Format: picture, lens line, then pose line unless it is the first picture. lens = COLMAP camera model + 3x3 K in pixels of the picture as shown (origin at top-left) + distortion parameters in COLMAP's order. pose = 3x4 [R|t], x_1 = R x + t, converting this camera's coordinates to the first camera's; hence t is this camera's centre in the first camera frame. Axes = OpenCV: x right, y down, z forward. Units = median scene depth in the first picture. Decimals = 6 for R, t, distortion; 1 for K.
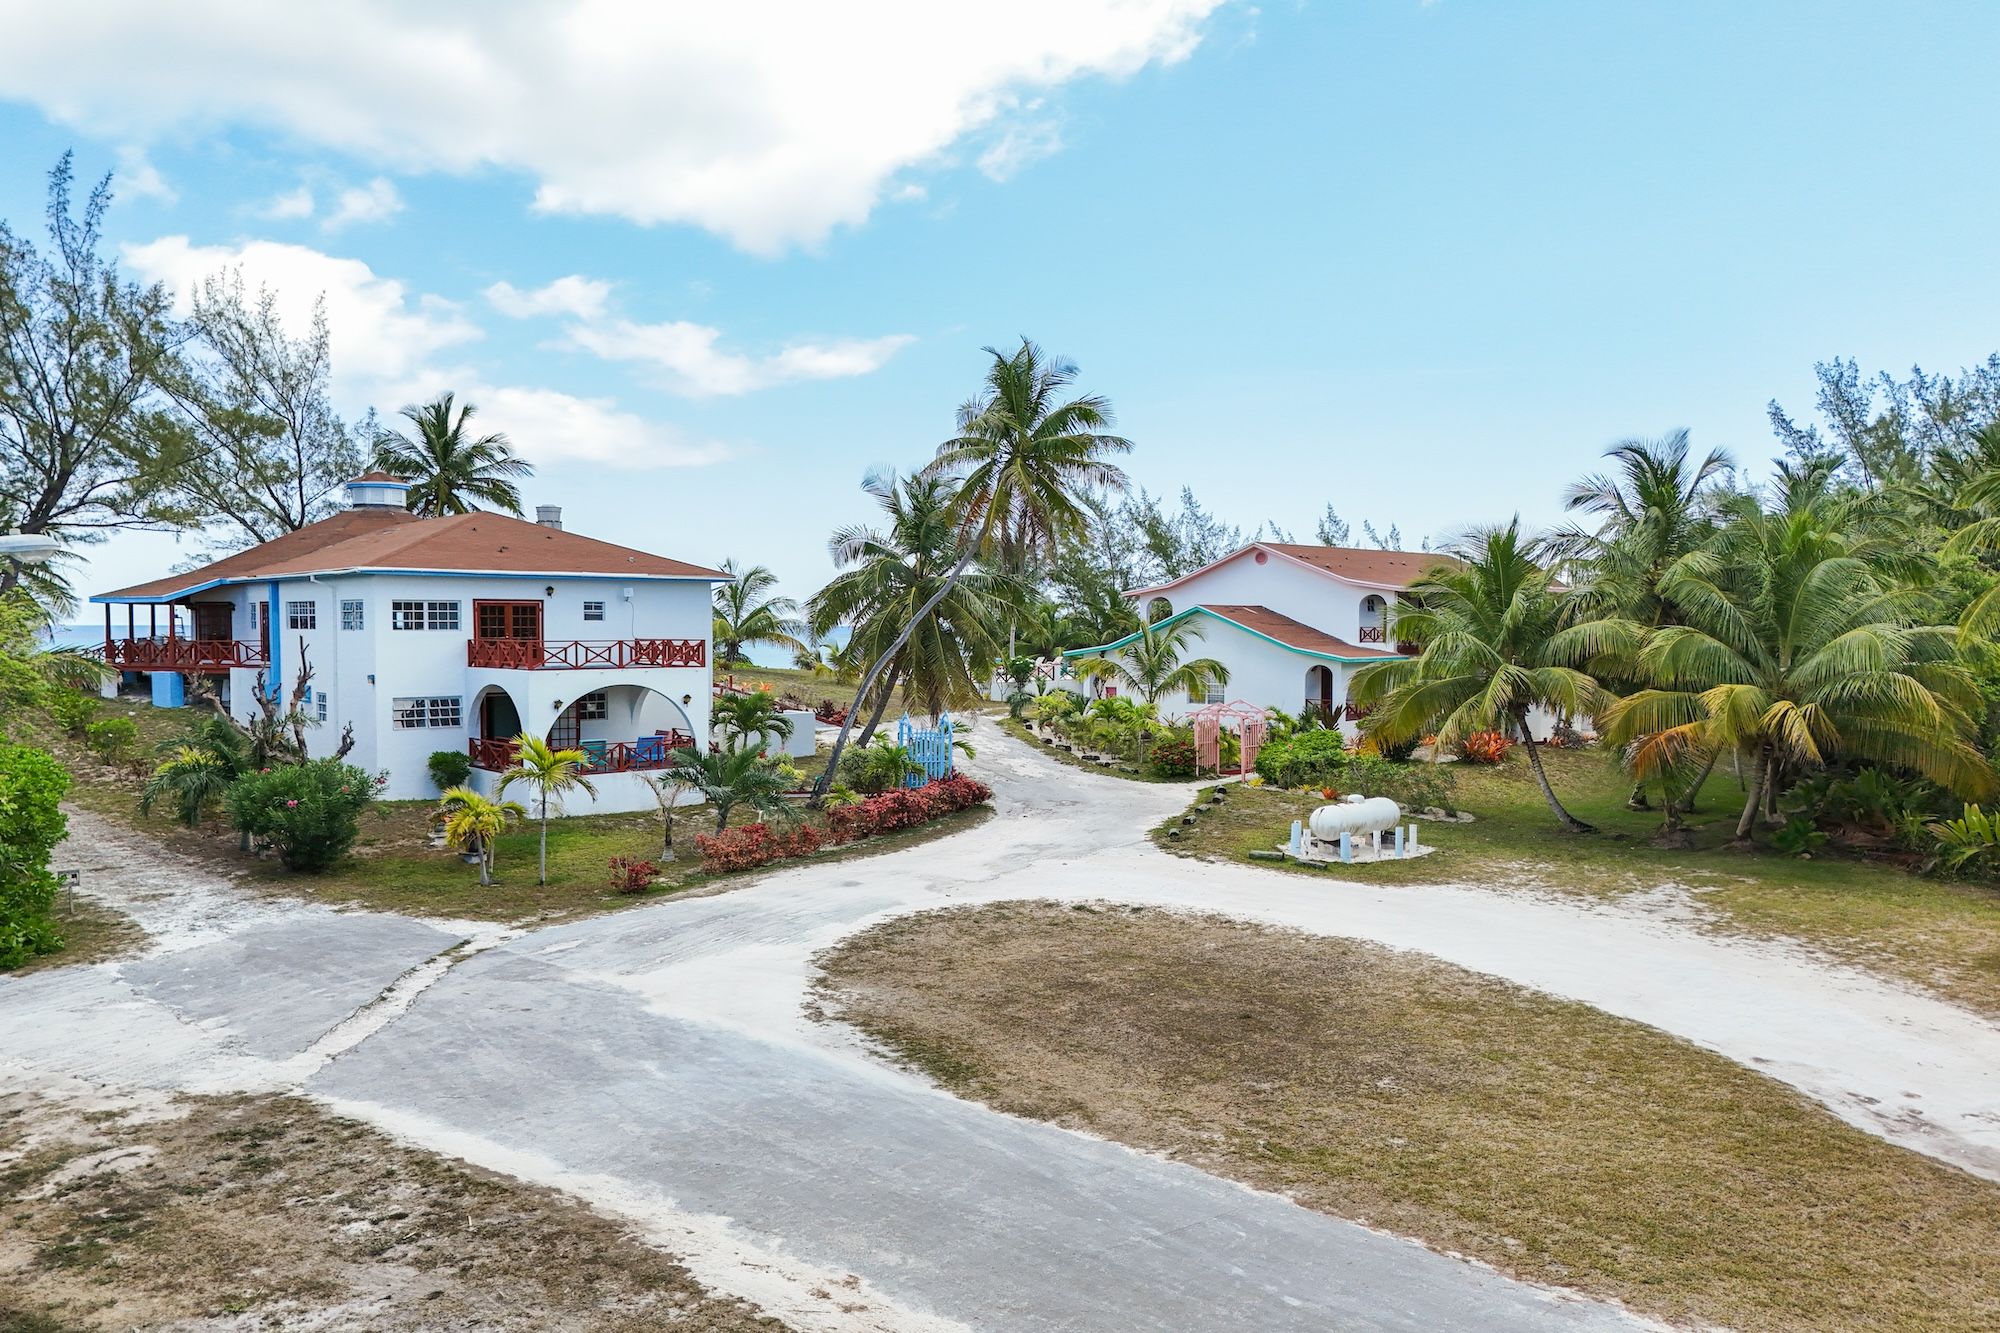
lens RADIAL K [[1473.8, 0, 1003.7], [0, 1473.8, 638.4], [0, 0, 1]] dist [0.108467, 0.000098]
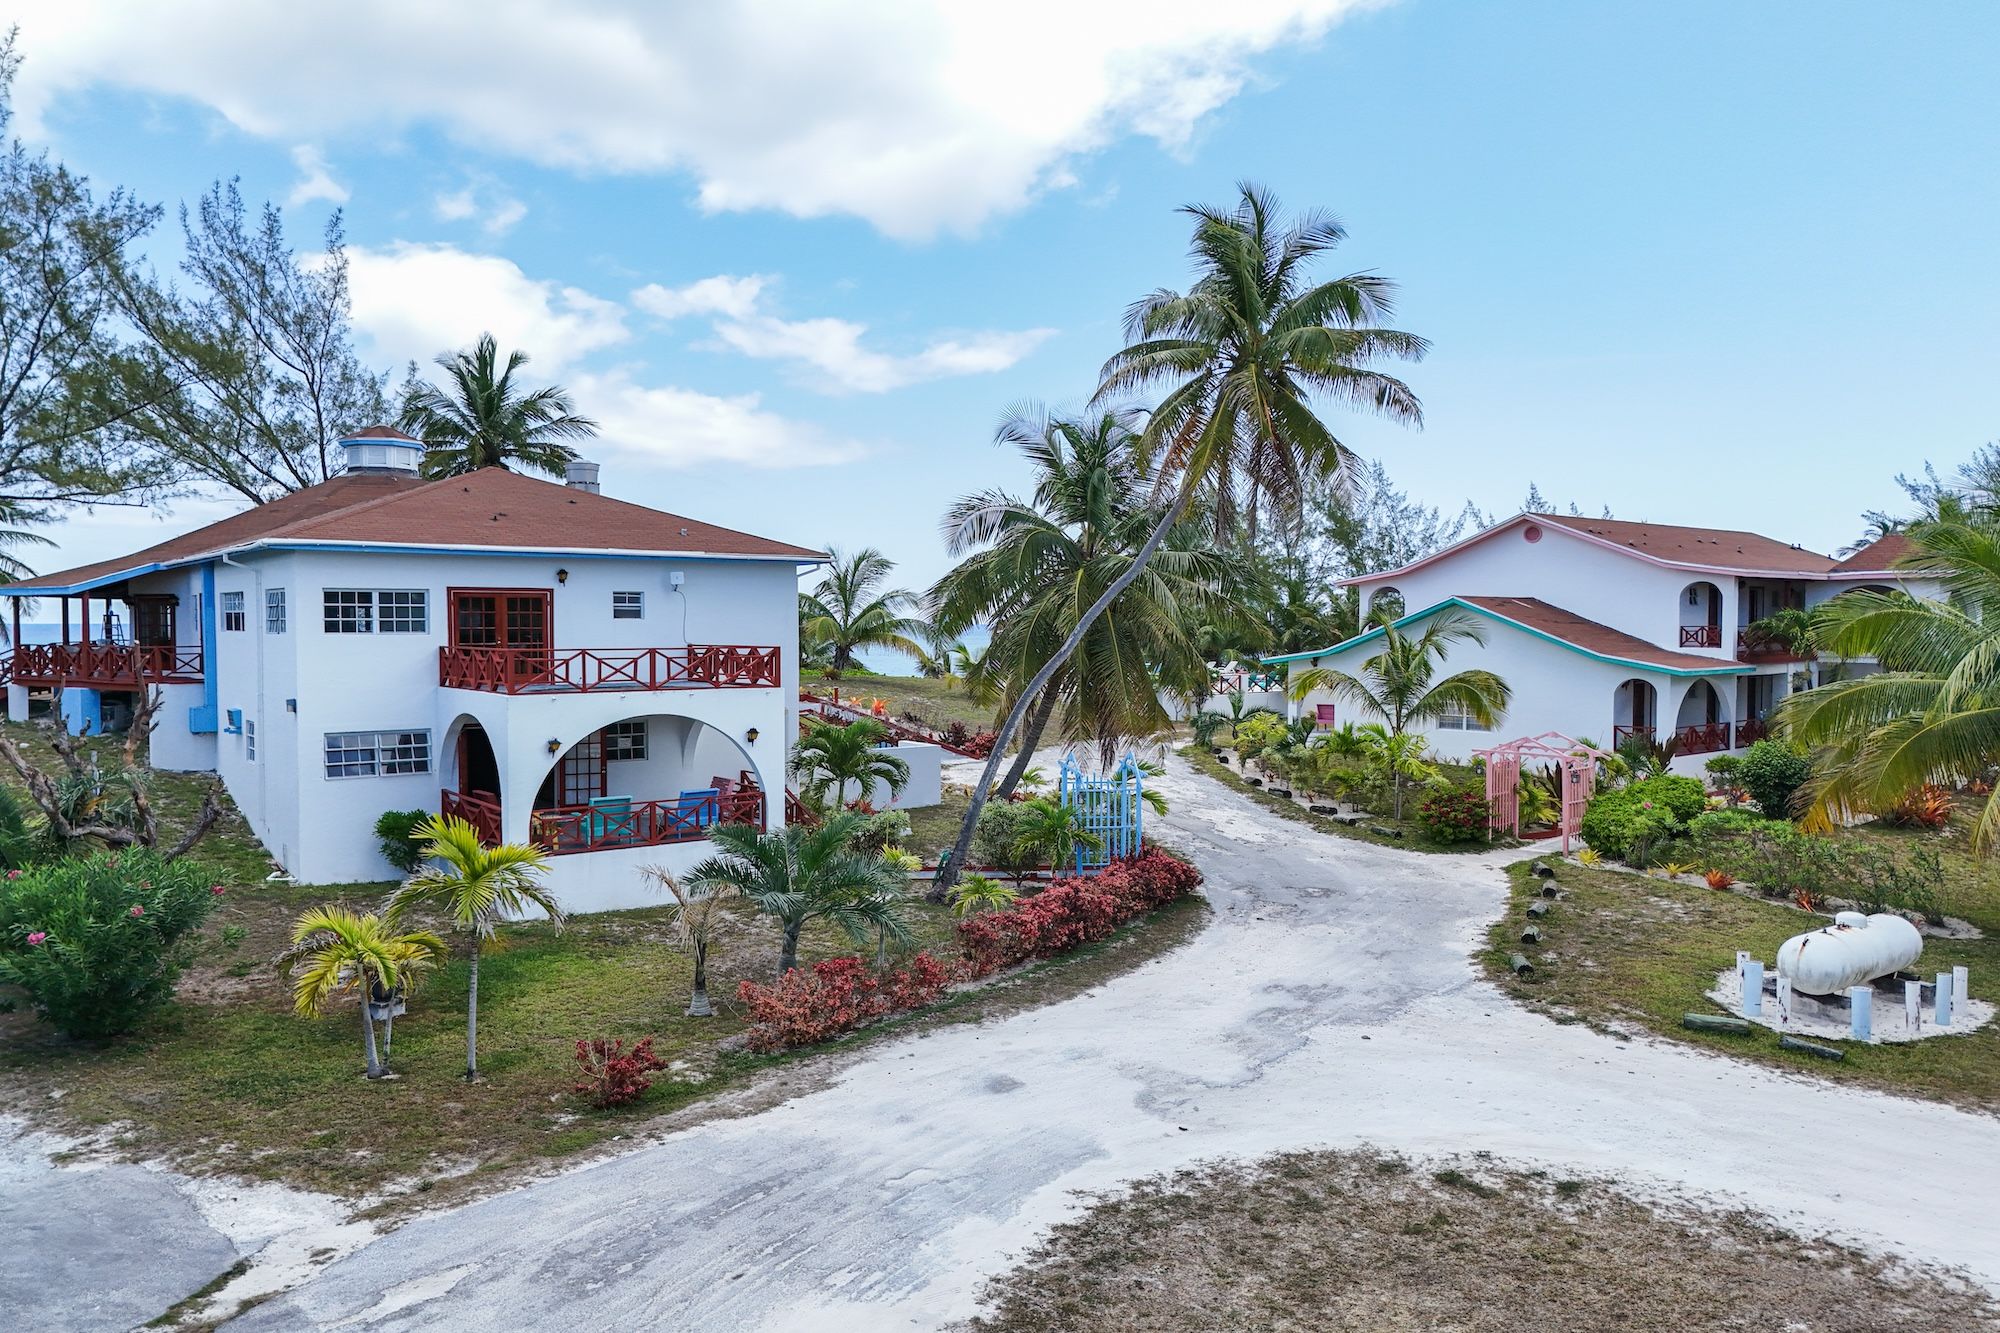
lens RADIAL K [[1469.9, 0, 1000.0], [0, 1469.9, 666.5], [0, 0, 1]] dist [0.074366, -0.082689]
pose [[0.996057, 0.001492, -0.088707, -0.039257], [0.000306, 0.999795, 0.020245, -0.003515], [0.088719, -0.020193, 0.995852, 0.322146]]
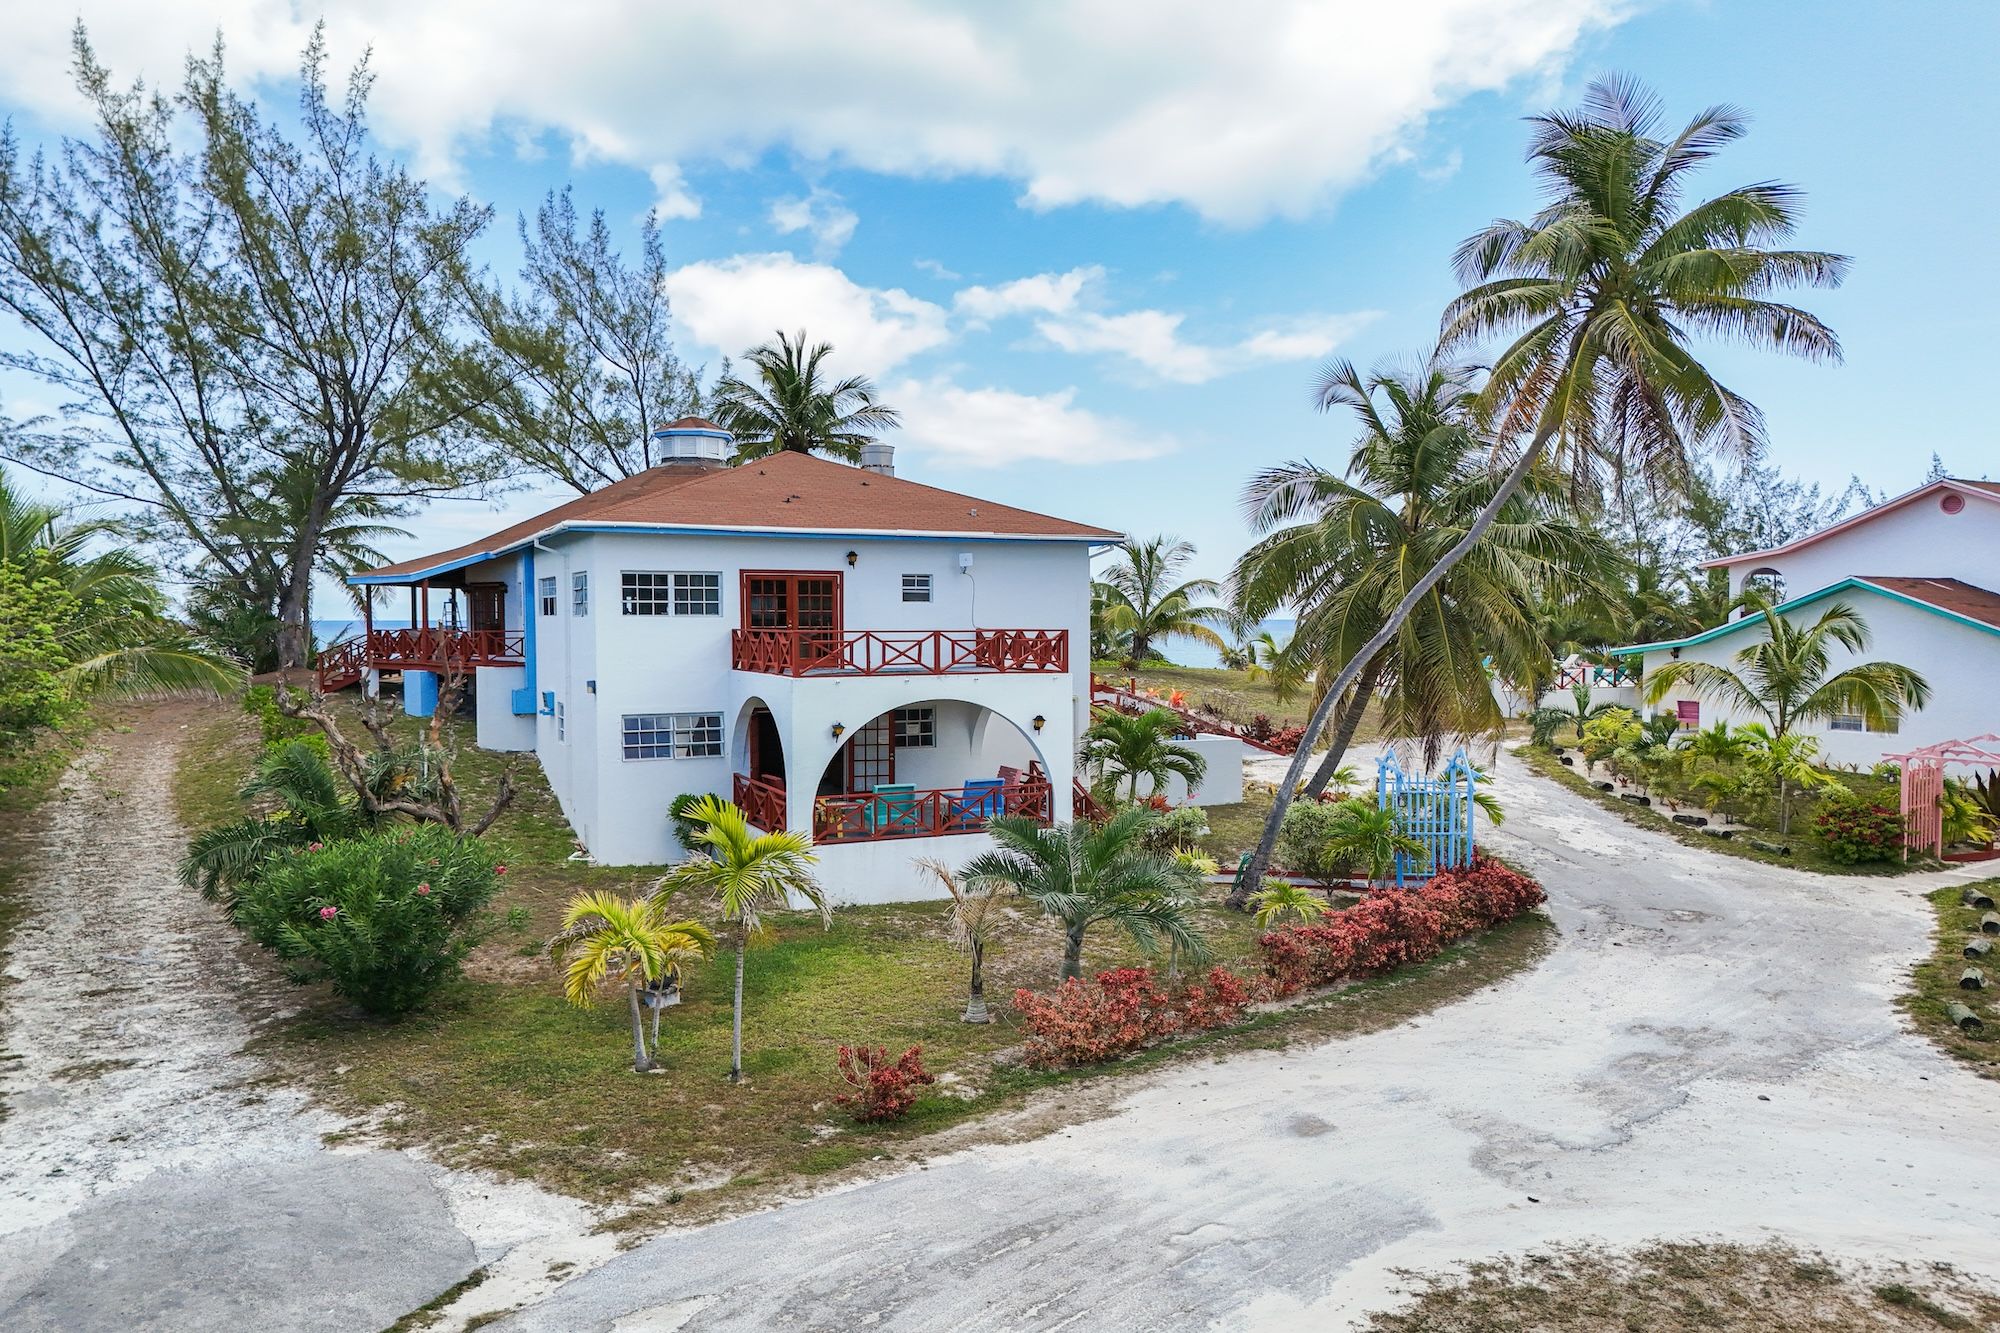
lens RADIAL K [[1469.9, 0, 1000.0], [0, 1469.9, 666.5], [0, 0, 1]] dist [0.074366, -0.082689]
pose [[0.956376, 0.007376, -0.292046, -0.042772], [-0.000667, 0.999734, 0.023065, 0.001953], [0.292138, -0.021864, 0.956126, 0.367902]]
